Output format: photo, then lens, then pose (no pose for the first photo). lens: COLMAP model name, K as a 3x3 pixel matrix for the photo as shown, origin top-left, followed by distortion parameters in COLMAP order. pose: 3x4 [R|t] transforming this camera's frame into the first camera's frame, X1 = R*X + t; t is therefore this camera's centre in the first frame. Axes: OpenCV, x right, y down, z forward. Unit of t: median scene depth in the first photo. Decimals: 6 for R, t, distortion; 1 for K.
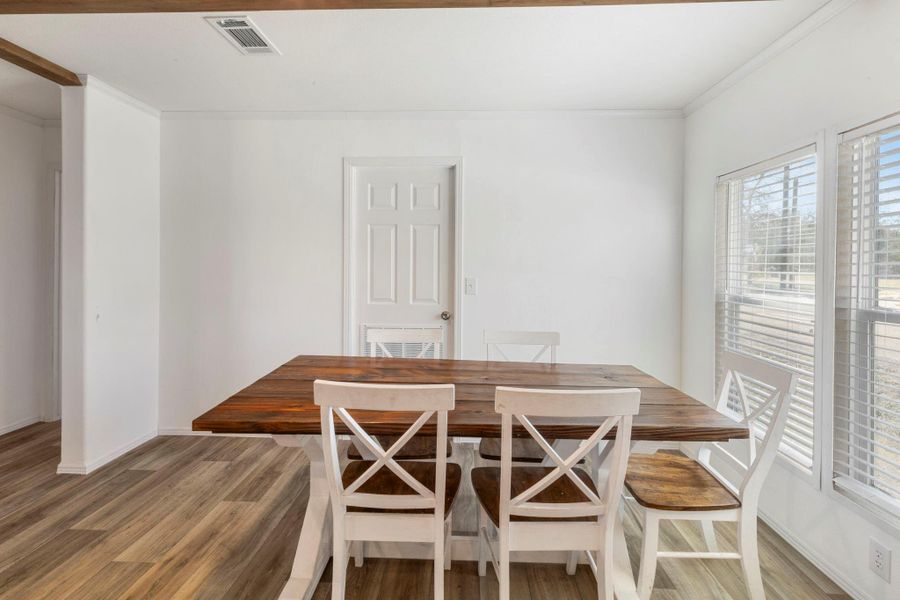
lens RADIAL K [[416.6, 0, 447.9], [0, 416.6, 273.7], [0, 0, 1]] dist [0.005337, 0.000443]
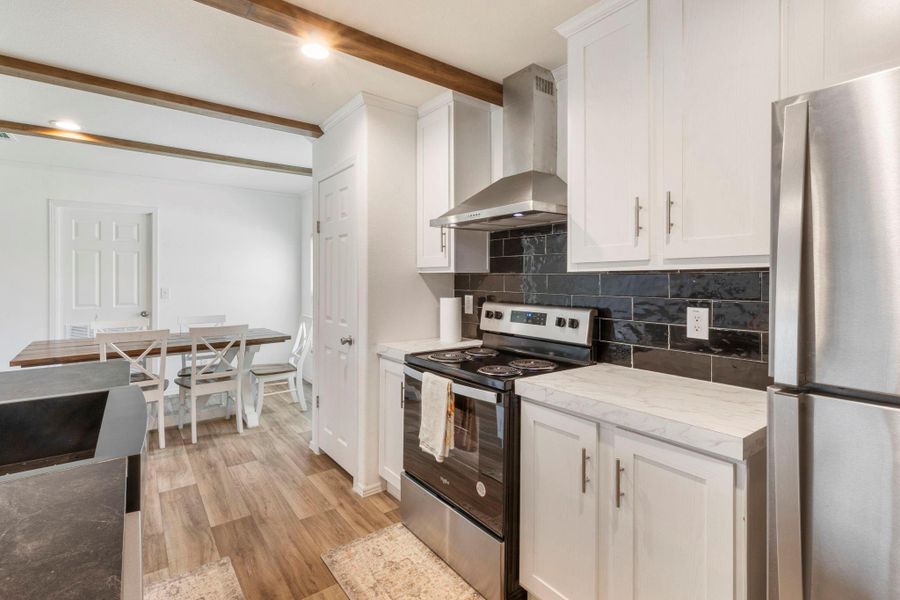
lens RADIAL K [[416.6, 0, 446.9], [0, 416.6, 279.7], [0, 0, 1]] dist [0.005337, 0.000443]
pose [[0.774871, -0.011707, 0.632011, -0.112593], [0.014934, 0.999888, 0.000212, -0.003952], [-0.631943, 0.009274, 0.774960, -0.836525]]
